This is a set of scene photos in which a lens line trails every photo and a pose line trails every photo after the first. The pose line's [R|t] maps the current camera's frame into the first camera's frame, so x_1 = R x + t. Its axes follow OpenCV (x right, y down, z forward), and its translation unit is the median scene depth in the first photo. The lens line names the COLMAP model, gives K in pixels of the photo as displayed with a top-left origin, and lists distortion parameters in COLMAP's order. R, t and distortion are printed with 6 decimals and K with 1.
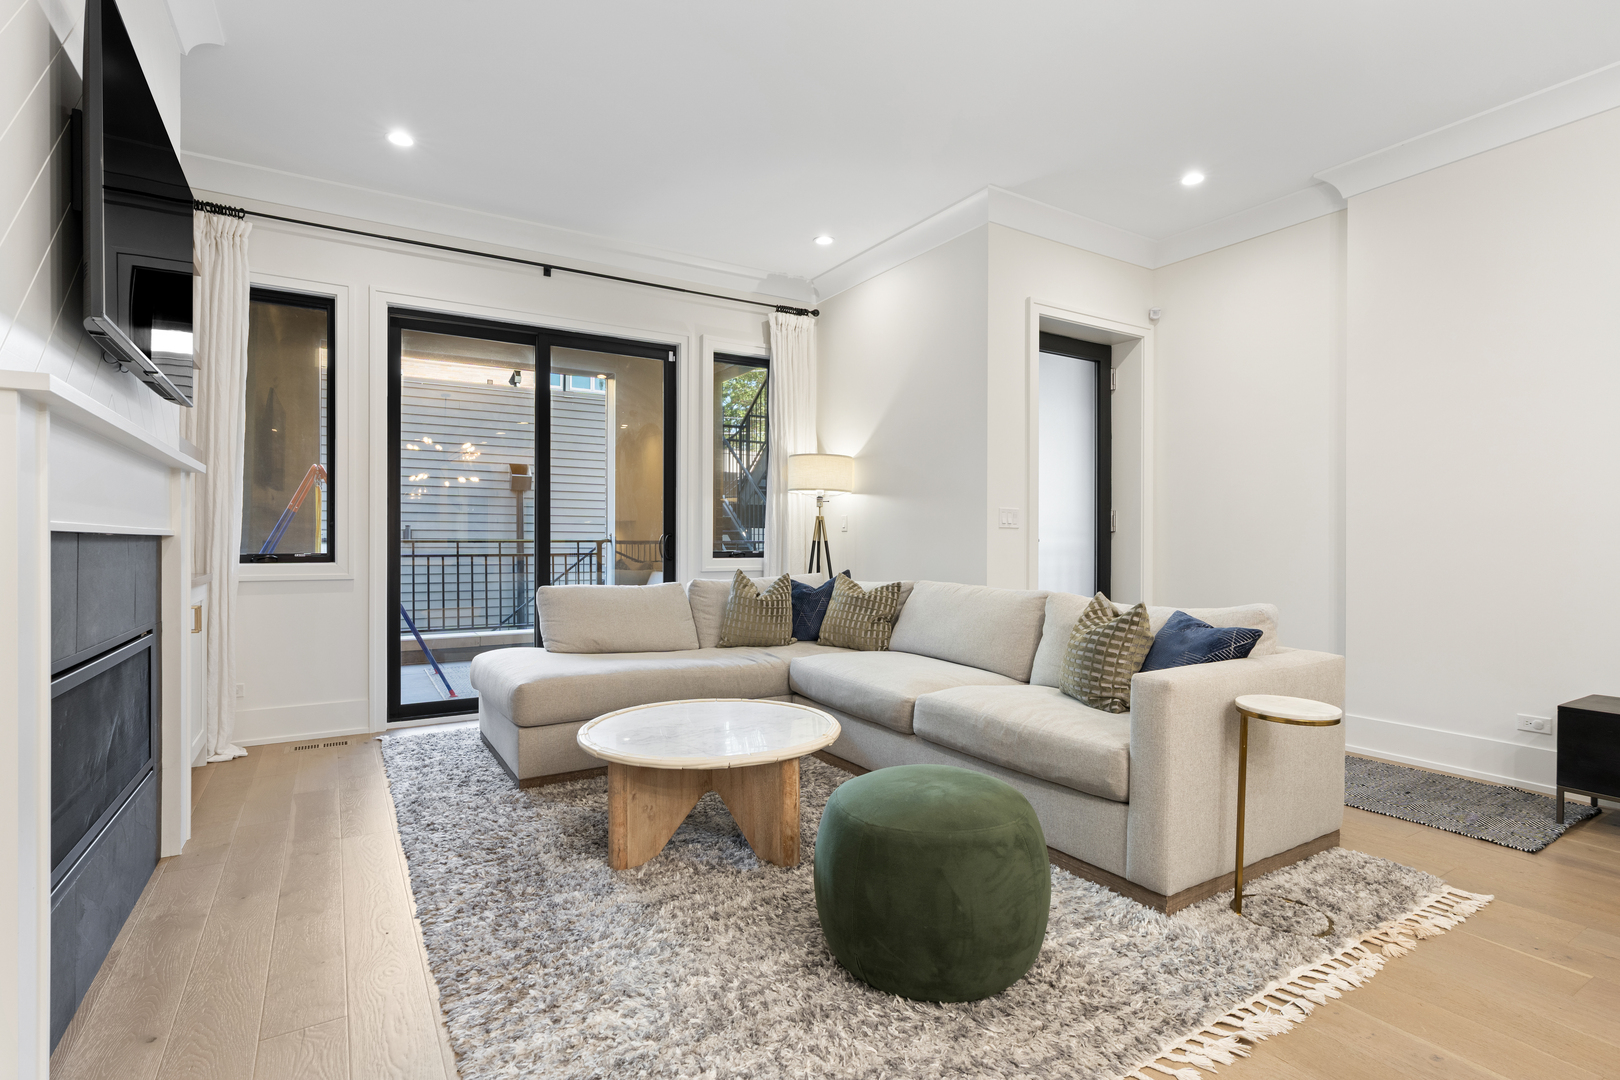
lens RADIAL K [[774.5, 0, 809.2], [0, 774.5, 542.6], [0, 0, 1]] dist [-0.000905, 0.000521]
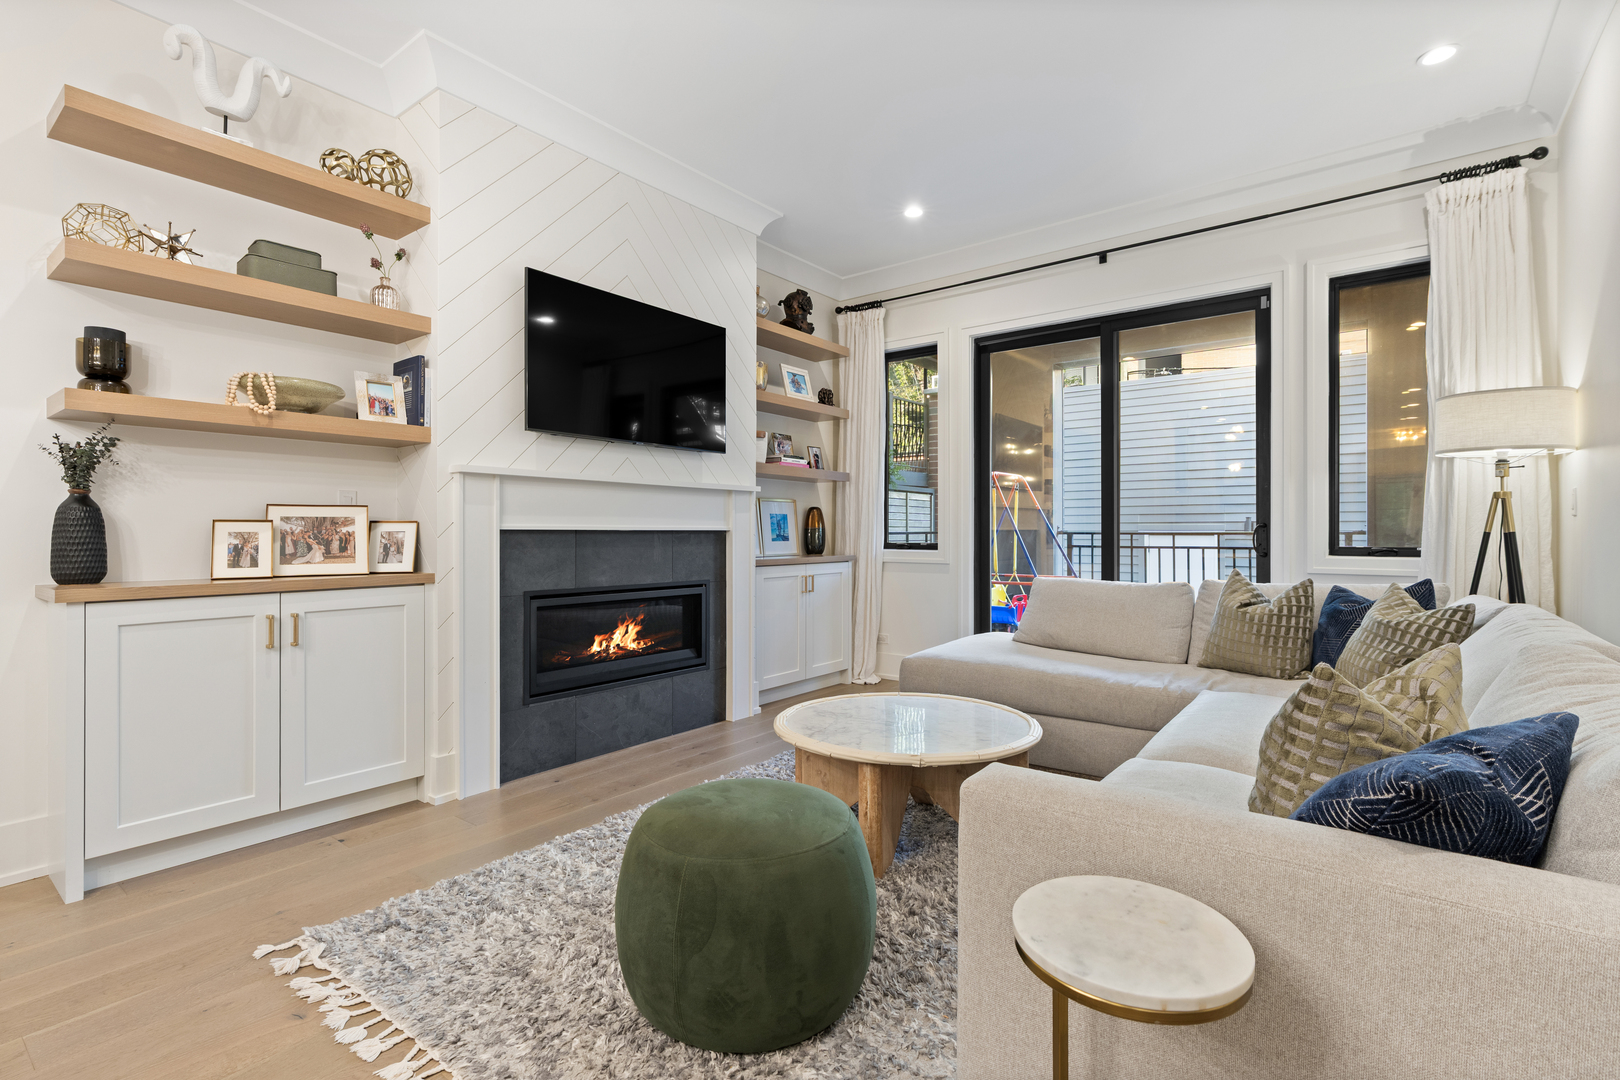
lens RADIAL K [[755.9, 0, 808.6], [0, 755.9, 530.1], [0, 0, 1]] dist [-0.000648, 0.000221]
pose [[0.355704, -0.004223, -0.934589, 0.383776], [-0.001147, 0.999987, -0.004955, -0.000369], [0.934598, 0.002834, 0.355694, 0.282783]]
